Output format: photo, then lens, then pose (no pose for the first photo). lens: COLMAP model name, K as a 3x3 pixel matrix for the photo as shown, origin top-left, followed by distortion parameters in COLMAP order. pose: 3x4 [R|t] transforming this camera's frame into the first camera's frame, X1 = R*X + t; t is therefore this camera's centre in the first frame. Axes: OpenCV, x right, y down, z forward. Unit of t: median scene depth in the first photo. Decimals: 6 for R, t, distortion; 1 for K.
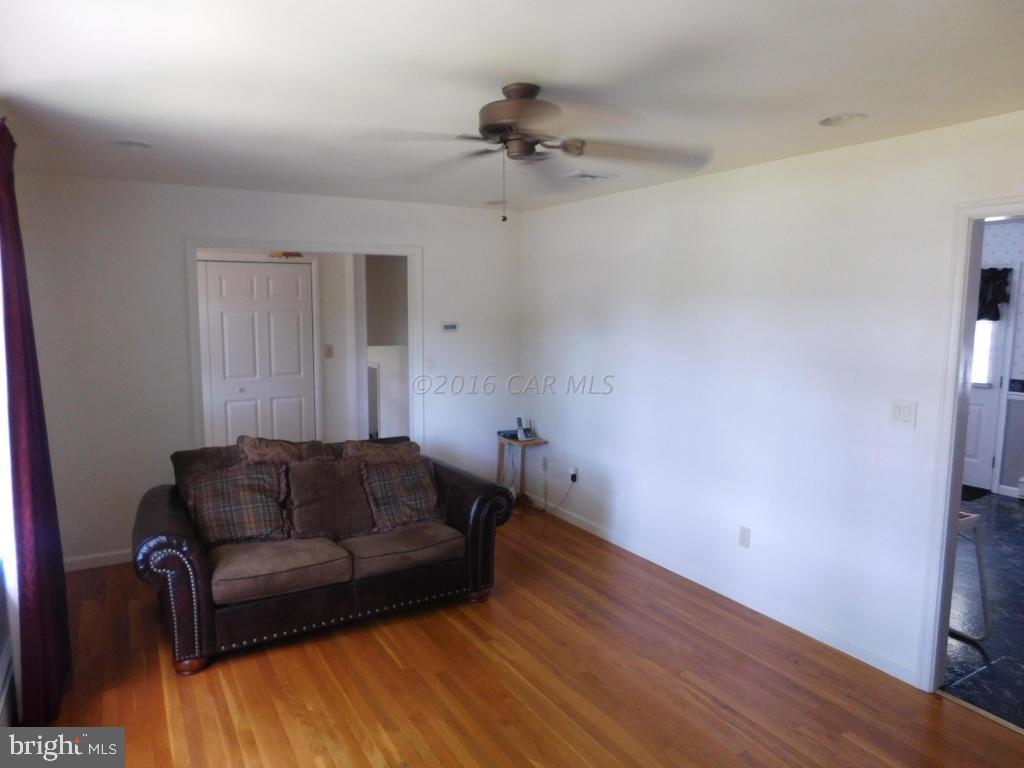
lens RADIAL K [[673.5, 0, 512.7], [0, 673.5, 384.8], [0, 0, 1]] dist [-0.067418, 0.049498]
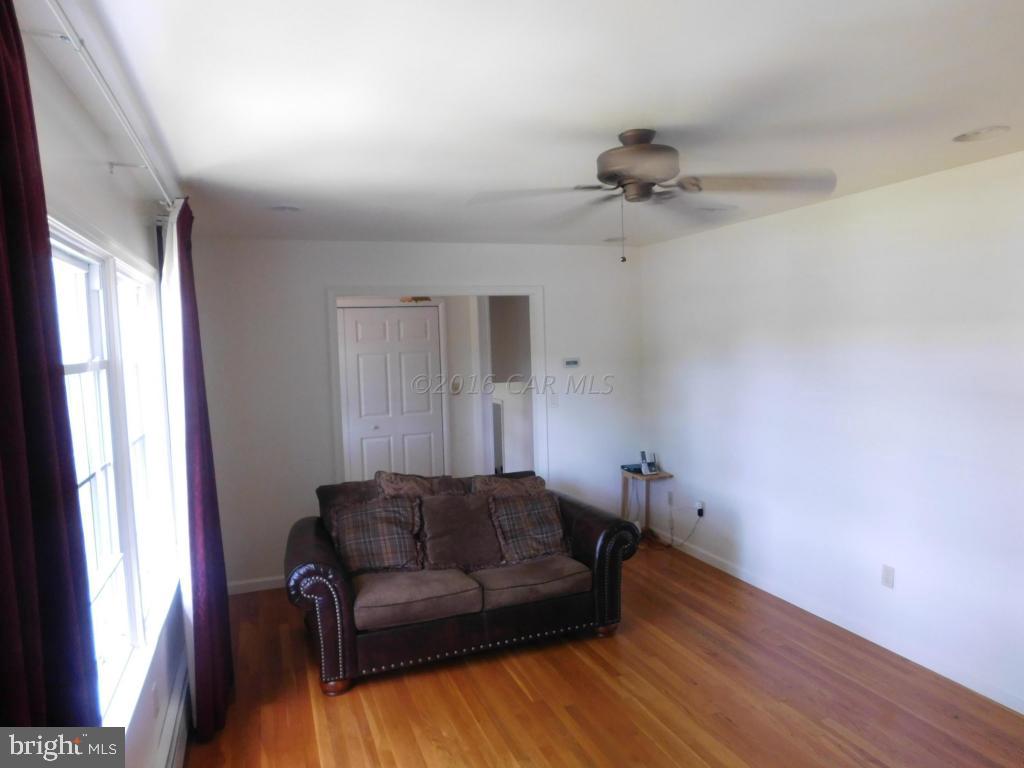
lens RADIAL K [[673.5, 0, 513.9], [0, 673.5, 384.3], [0, 0, 1]] dist [-0.067418, 0.049498]
pose [[0.984146, -0.024616, -0.175644, -0.002121], [0.015747, 0.998538, -0.051710, -0.003468], [0.176660, 0.048125, 0.983095, -0.025183]]
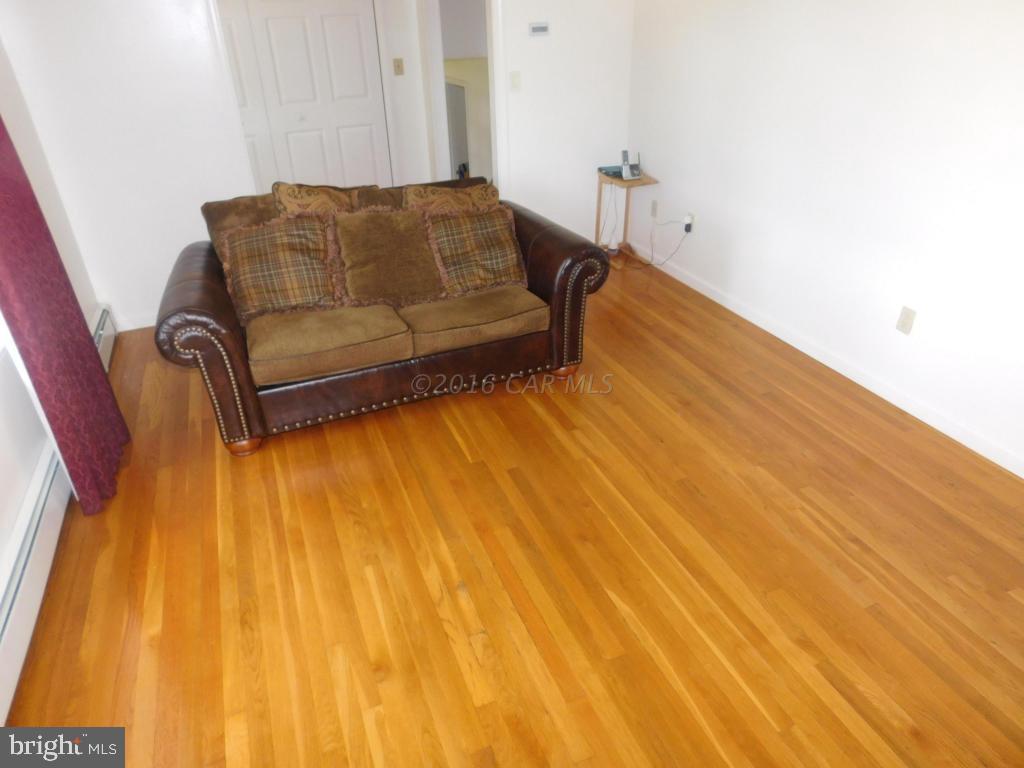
lens RADIAL K [[673.5, 0, 514.8], [0, 673.5, 384.2], [0, 0, 1]] dist [-0.067418, 0.049498]
pose [[0.987952, 0.047708, -0.147225, 0.015972], [0.013251, 0.921732, 0.387601, -0.008348], [0.154193, -0.384882, 0.909995, 0.216751]]
